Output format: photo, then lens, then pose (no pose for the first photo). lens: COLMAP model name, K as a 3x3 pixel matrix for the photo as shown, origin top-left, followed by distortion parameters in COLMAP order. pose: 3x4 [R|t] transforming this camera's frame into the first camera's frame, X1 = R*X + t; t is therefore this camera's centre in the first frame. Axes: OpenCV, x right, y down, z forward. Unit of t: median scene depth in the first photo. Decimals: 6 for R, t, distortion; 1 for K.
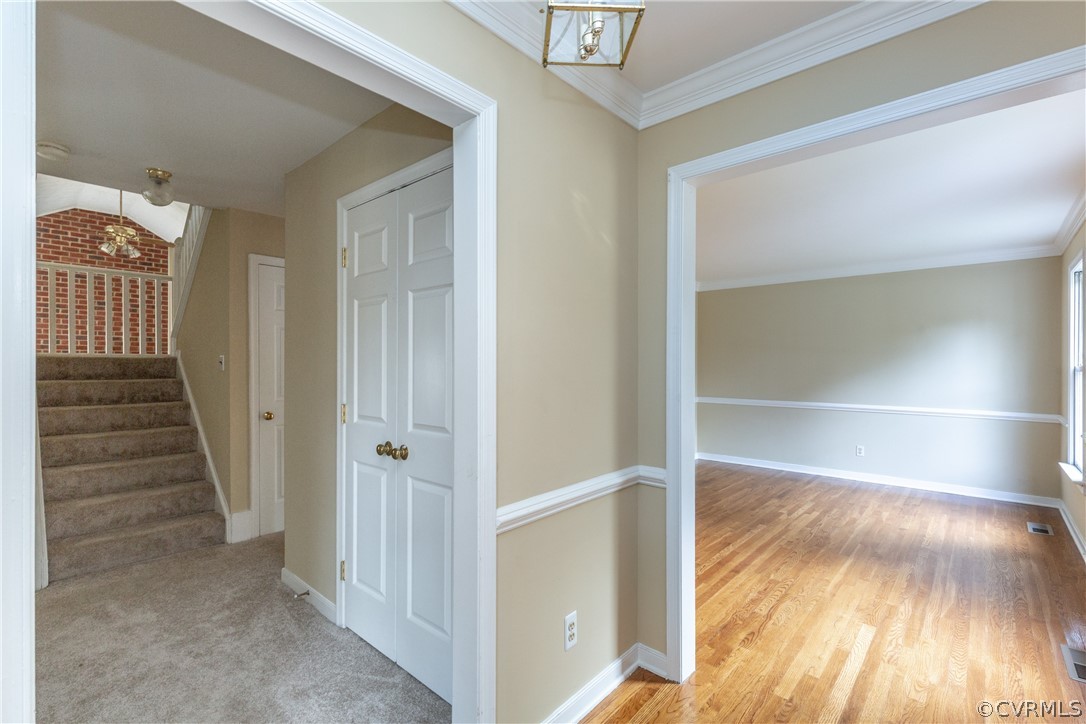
lens RADIAL K [[498.4, 0, 541.8], [0, 498.4, 365.4], [0, 0, 1]] dist [0.001678, 0.000469]
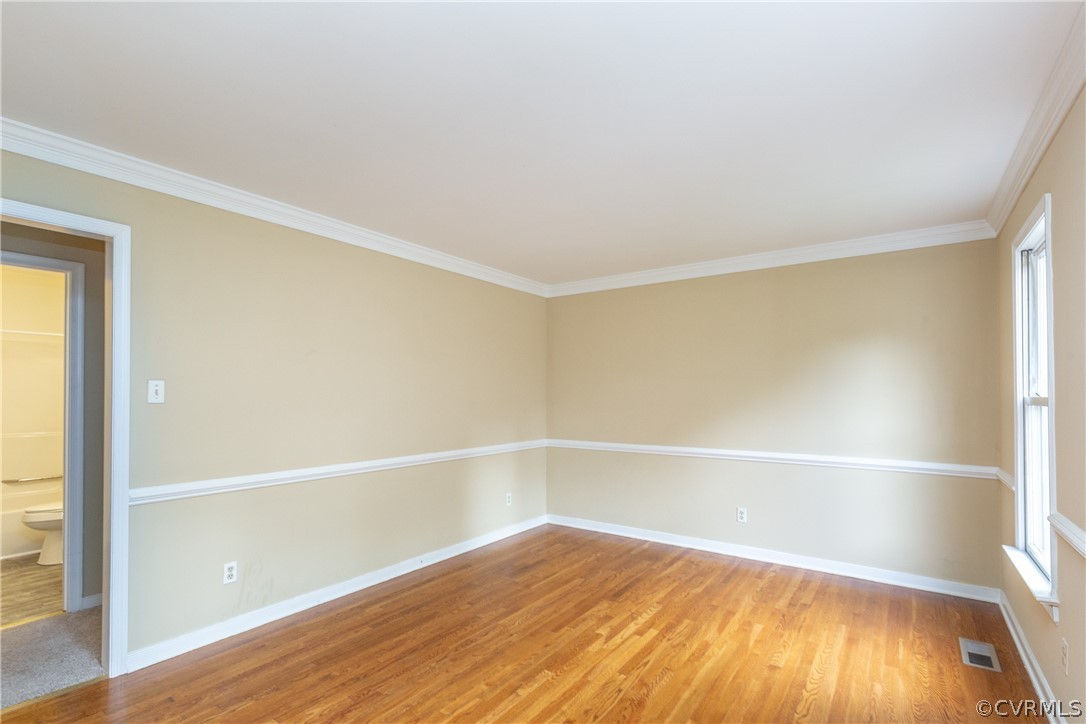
lens RADIAL K [[498.4, 0, 548.5], [0, 498.4, 391.6], [0, 0, 1]] dist [0.001678, 0.000469]
pose [[0.994301, -0.003101, 0.106563, 0.368156], [0.004399, 0.999919, -0.011948, 0.000228], [-0.106517, 0.012349, 0.994234, 0.402418]]
